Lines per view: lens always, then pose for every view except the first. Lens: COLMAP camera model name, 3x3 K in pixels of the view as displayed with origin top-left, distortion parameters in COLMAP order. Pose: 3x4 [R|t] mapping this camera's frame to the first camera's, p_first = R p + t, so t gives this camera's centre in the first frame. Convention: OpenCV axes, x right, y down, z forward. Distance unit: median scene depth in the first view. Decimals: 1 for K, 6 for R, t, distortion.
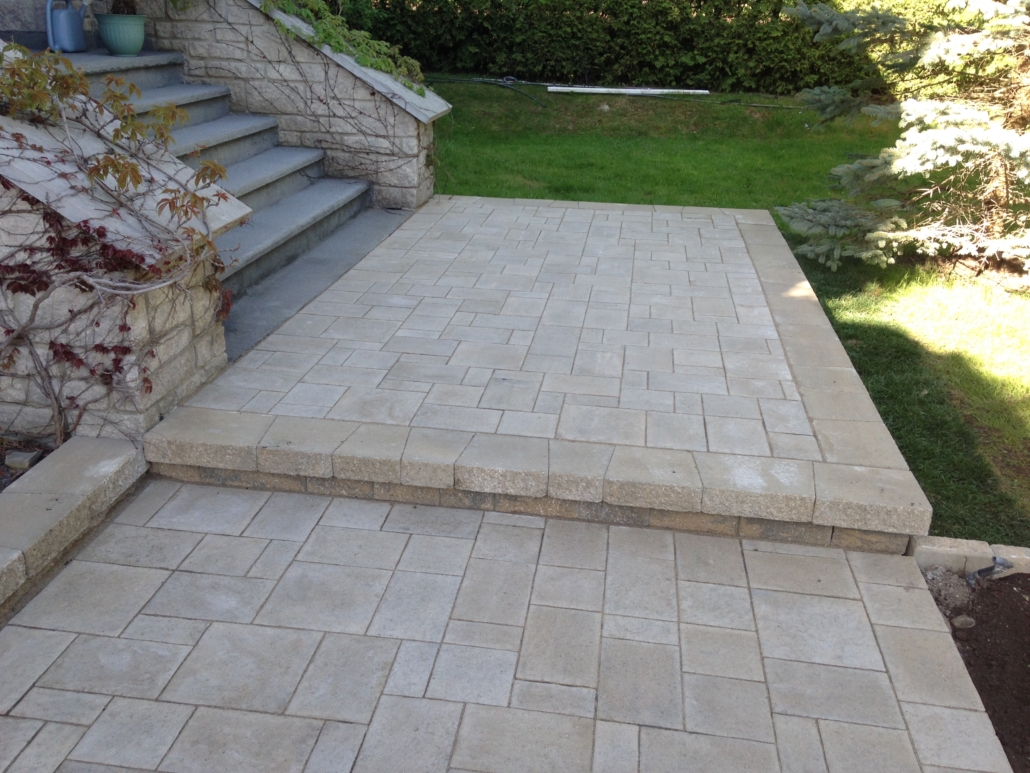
lens RADIAL K [[860.4, 0, 515.0], [0, 860.4, 386.5], [0, 0, 1]] dist [0.007260, -0.002034]
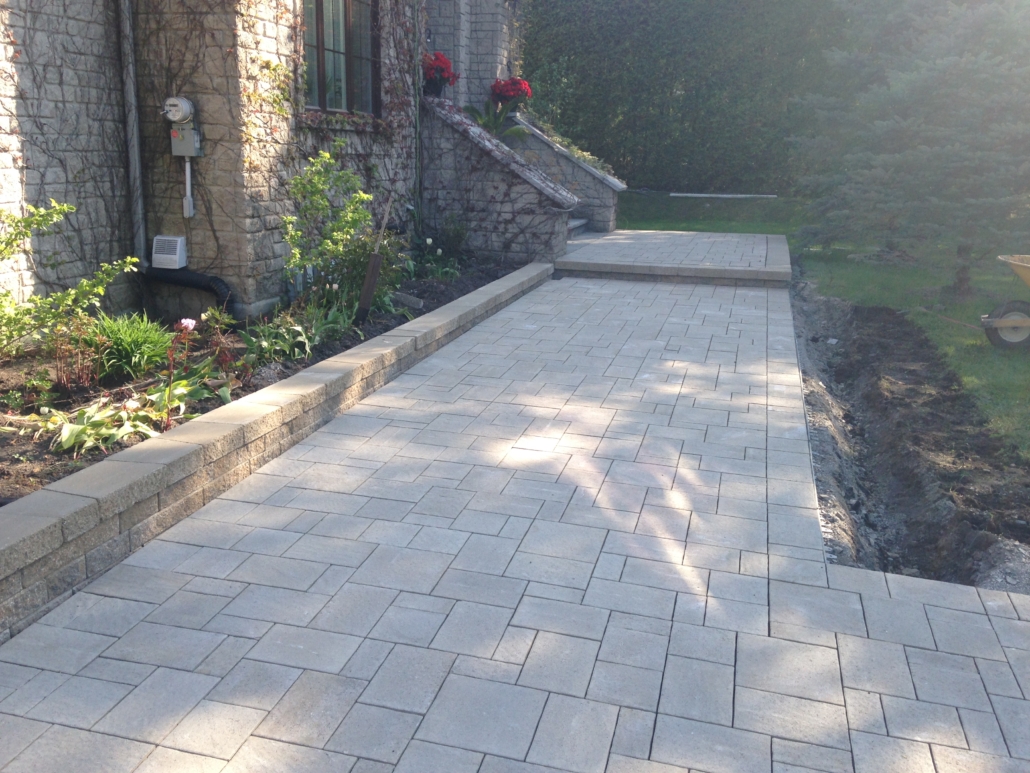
lens RADIAL K [[860.4, 0, 515.0], [0, 860.4, 386.5], [0, 0, 1]] dist [0.007260, -0.002034]
pose [[0.991621, 0.021961, -0.127299, -0.073320], [-0.040511, 0.988599, -0.145023, 0.503559], [0.122662, 0.148965, 0.981205, -1.084522]]
